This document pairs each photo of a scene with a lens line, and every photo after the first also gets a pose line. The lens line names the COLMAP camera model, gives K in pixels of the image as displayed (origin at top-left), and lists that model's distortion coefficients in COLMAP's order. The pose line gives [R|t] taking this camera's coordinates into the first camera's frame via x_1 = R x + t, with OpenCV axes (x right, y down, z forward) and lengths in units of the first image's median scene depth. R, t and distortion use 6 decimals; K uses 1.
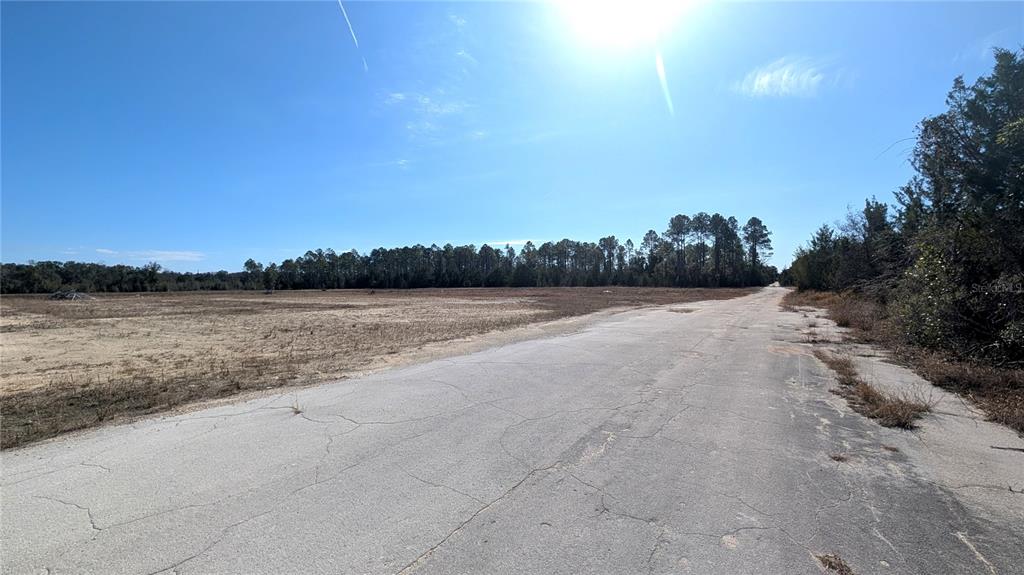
lens RADIAL K [[375.8, 0, 511.9], [0, 375.8, 287.6], [0, 0, 1]] dist [-0.001179, -0.000241]
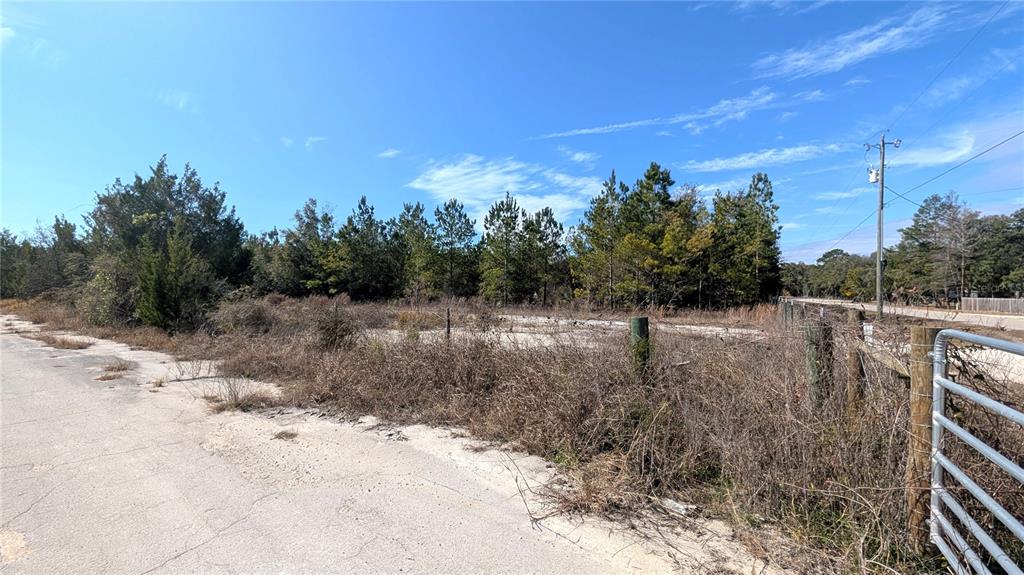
lens RADIAL K [[375.8, 0, 511.8], [0, 375.8, 291.7], [0, 0, 1]] dist [-0.001179, -0.000241]
pose [[-0.074061, 0.006588, 0.997232, -0.284103], [0.005775, 0.999964, -0.006177, 0.005876], [-0.997237, 0.005302, -0.074096, -0.286142]]
